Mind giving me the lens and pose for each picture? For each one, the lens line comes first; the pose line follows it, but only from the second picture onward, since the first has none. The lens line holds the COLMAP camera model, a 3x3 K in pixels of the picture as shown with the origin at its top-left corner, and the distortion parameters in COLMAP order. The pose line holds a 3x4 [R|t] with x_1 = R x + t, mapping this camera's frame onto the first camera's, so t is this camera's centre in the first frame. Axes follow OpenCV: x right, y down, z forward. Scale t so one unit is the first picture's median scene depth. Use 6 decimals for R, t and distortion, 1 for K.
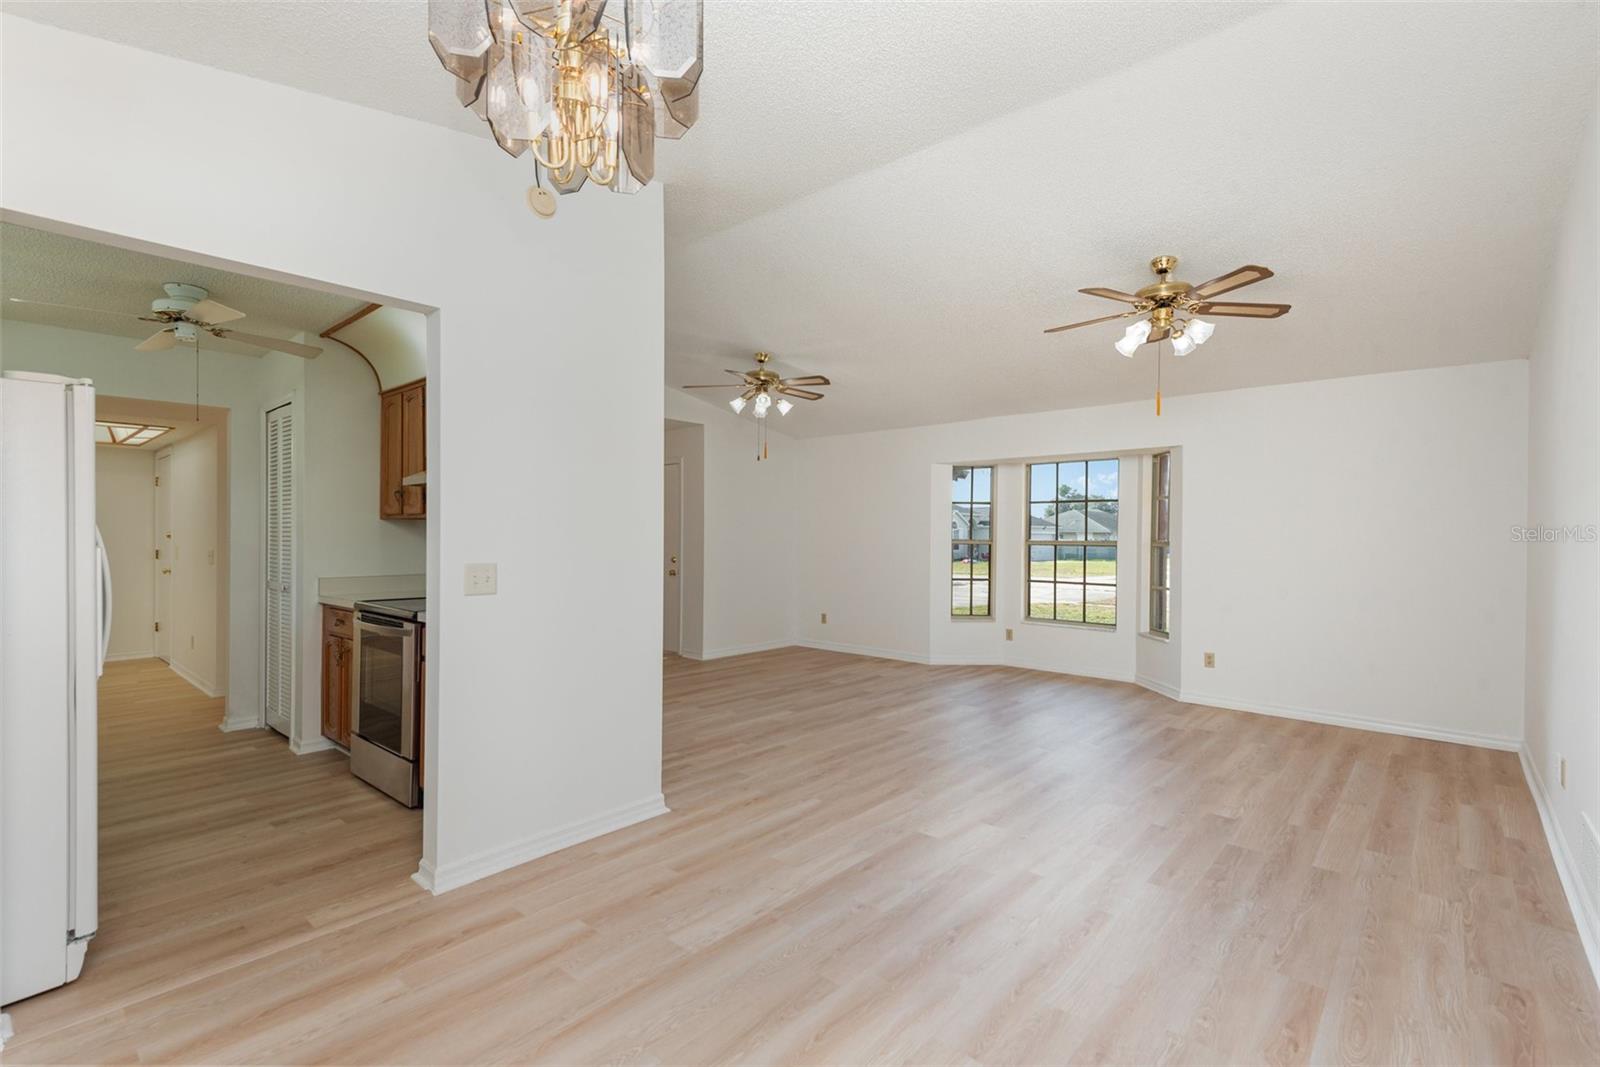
lens RADIAL K [[719.1, 0, 803.7], [0, 719.1, 538.4], [0, 0, 1]] dist [0.025498, -0.000707]
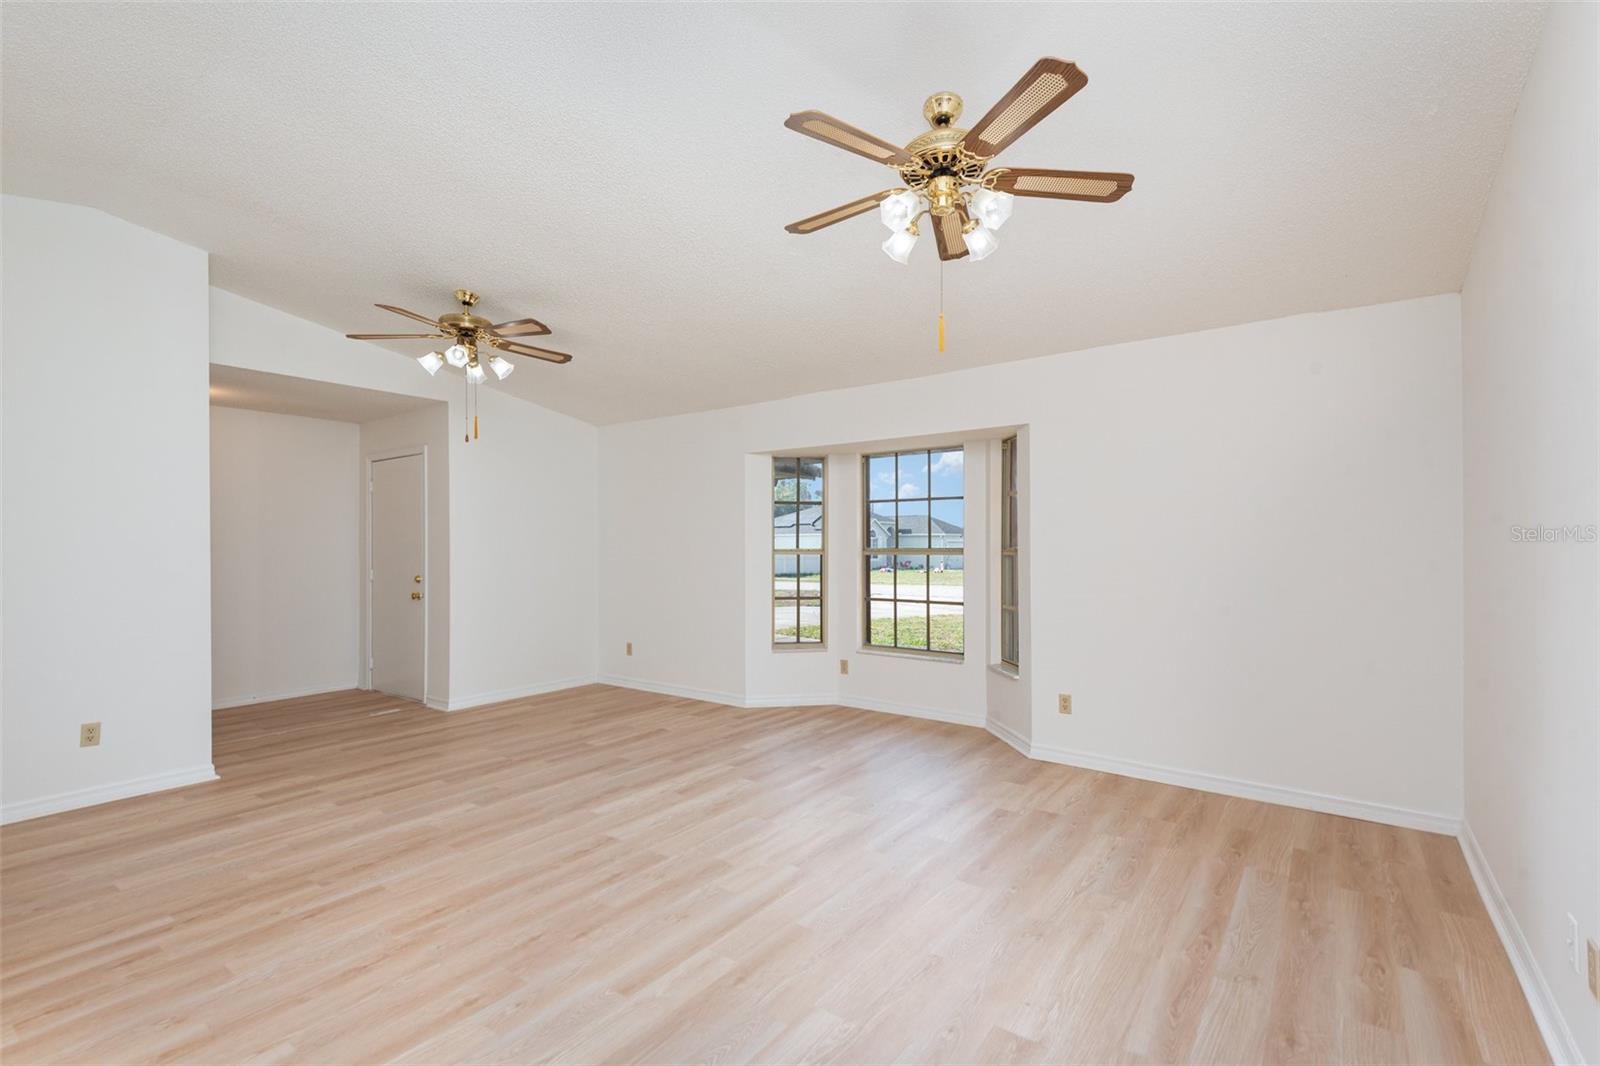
lens RADIAL K [[713.2, 0, 803.6], [0, 713.2, 542.9], [0, 0, 1]] dist [0.036566, -0.000910]
pose [[0.996128, -0.010709, 0.087258, 0.236703], [0.011404, 0.999907, -0.007472, 0.001865], [-0.087170, 0.008438, 0.996158, 0.291453]]
